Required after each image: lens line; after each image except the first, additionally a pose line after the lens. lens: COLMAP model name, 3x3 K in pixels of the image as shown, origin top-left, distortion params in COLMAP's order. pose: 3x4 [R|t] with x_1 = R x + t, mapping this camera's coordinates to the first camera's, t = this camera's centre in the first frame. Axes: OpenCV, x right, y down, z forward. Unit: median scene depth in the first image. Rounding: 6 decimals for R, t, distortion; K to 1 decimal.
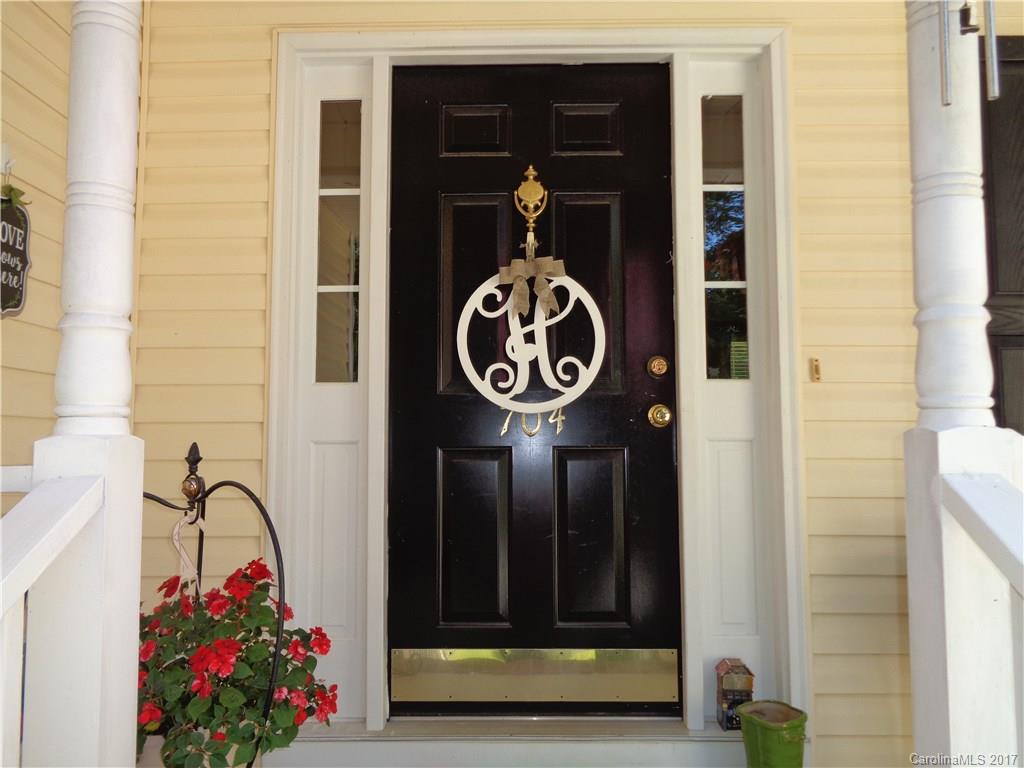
lens RADIAL K [[774.7, 0, 511.4], [0, 774.7, 386.0], [0, 0, 1]] dist [0.002953, 0.008331]
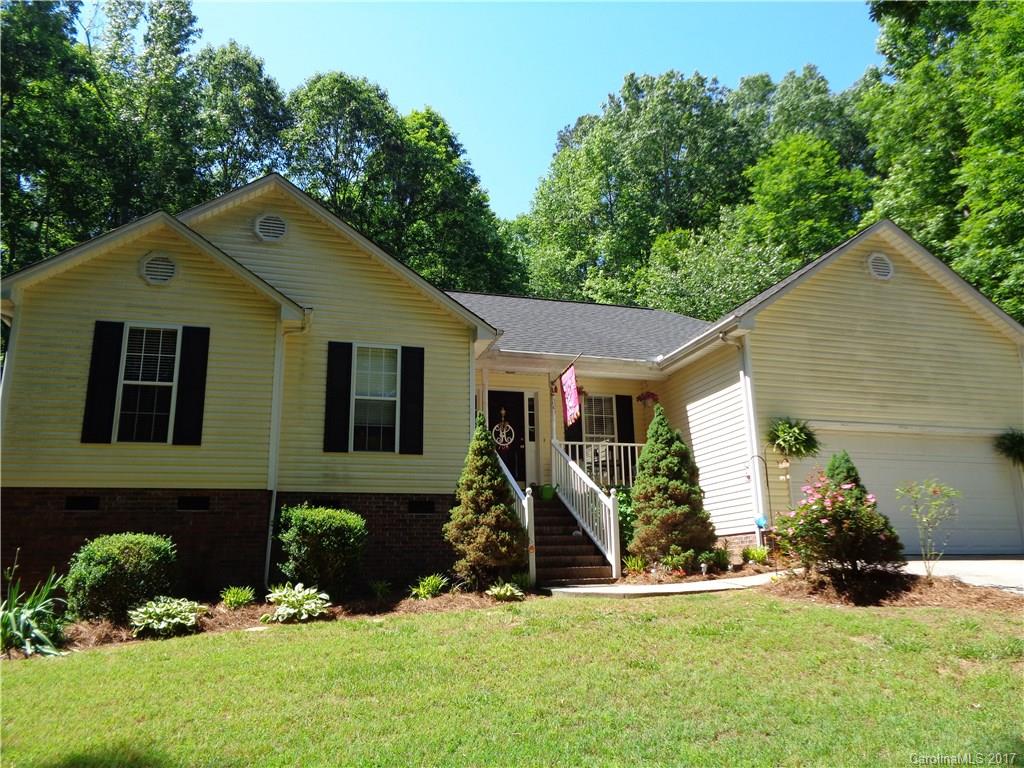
lens RADIAL K [[774.7, 0, 512.7], [0, 774.7, 383.7], [0, 0, 1]] dist [0.002953, 0.008331]
pose [[0.953091, 0.058498, 0.296977, -1.852771], [-0.006372, 0.984806, -0.173539, 0.648540], [-0.302616, 0.163506, 0.938983, -5.184444]]
